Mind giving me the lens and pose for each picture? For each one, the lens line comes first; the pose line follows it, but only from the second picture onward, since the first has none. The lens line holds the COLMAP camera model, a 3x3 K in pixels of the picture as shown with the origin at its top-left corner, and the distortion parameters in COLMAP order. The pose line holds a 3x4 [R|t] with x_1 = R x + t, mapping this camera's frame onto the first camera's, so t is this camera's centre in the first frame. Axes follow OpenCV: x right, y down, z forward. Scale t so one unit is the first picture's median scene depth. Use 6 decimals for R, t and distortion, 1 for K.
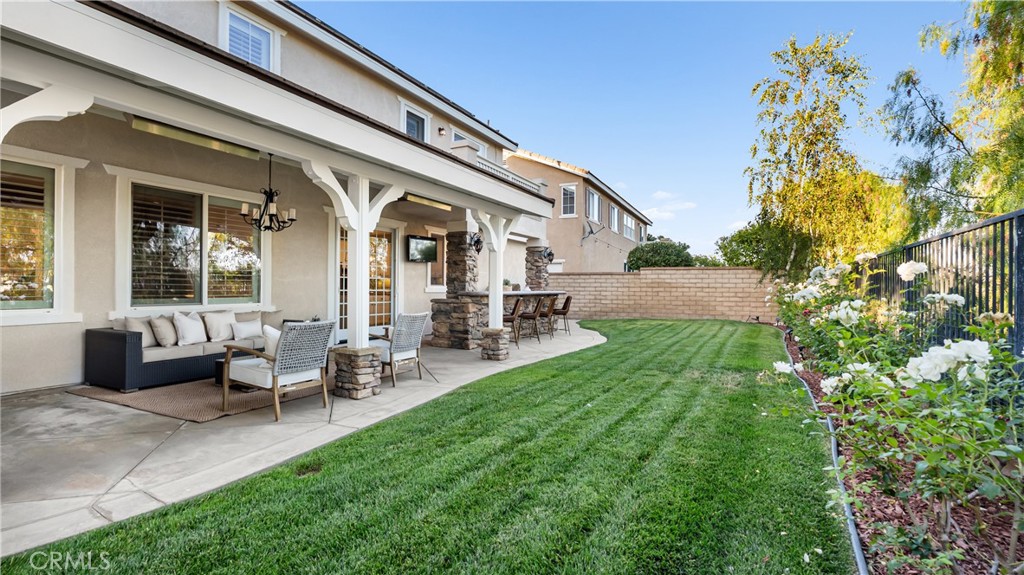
lens RADIAL K [[471.7, 0, 512.0], [0, 471.7, 287.5], [0, 0, 1]] dist [-0.000067, 0.000006]
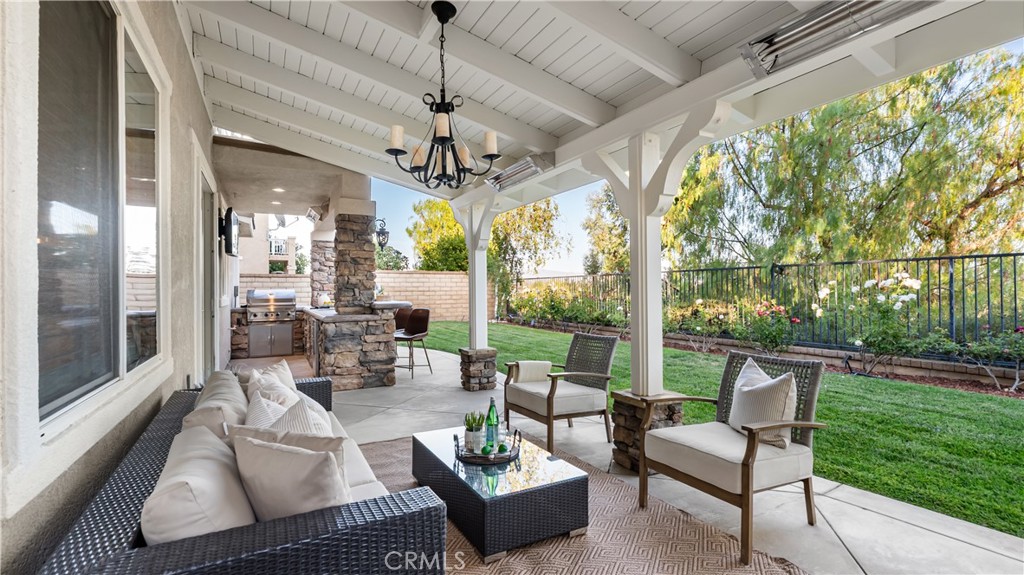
lens RADIAL K [[471.7, 0, 512.0], [0, 471.7, 287.5], [0, 0, 1]] dist [-0.000067, 0.000006]
pose [[0.583350, -0.009488, 0.812166, -0.326406], [0.010296, 0.999938, 0.004286, -0.010381], [-0.812156, 0.005862, 0.583411, 0.248035]]
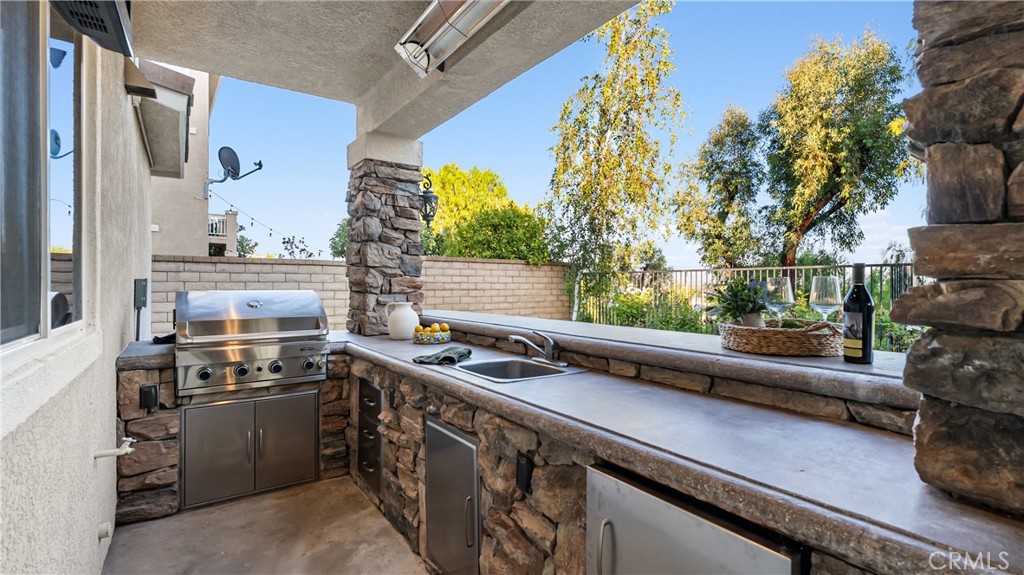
lens RADIAL K [[471.7, 0, 512.0], [0, 471.7, 287.5], [0, 0, 1]] dist [-0.000067, 0.000006]
pose [[0.478477, -0.012316, 0.878014, -0.144596], [-0.000445, 0.999898, 0.014268, -0.012521], [-0.878100, -0.007218, 0.478423, 0.646962]]
